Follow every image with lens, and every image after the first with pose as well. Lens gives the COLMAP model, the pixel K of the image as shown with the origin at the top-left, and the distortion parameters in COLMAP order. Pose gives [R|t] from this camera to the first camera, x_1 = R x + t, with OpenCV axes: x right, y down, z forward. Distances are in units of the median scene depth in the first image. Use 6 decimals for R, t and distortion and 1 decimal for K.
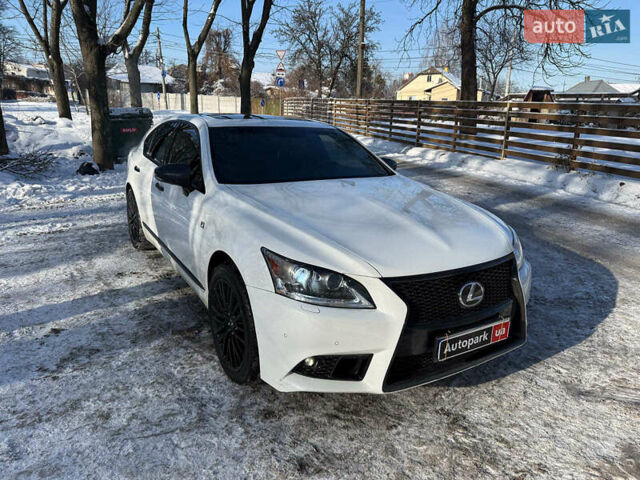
lens RADIAL K [[449.5, 0, 299.1], [0, 449.5, 249.4], [0, 0, 1]] dist [0.038117, -0.047002]
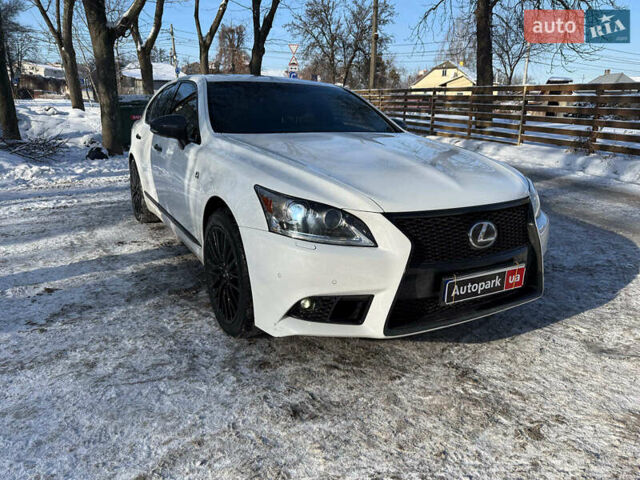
lens RADIAL K [[449.5, 0, 299.1], [0, 449.5, 249.4], [0, 0, 1]] dist [0.038117, -0.047002]
pose [[0.999567, -0.000311, -0.029426, 0.026408], [0.000559, 0.999965, 0.008403, 0.090725], [0.029423, -0.008416, 0.999532, 0.052903]]
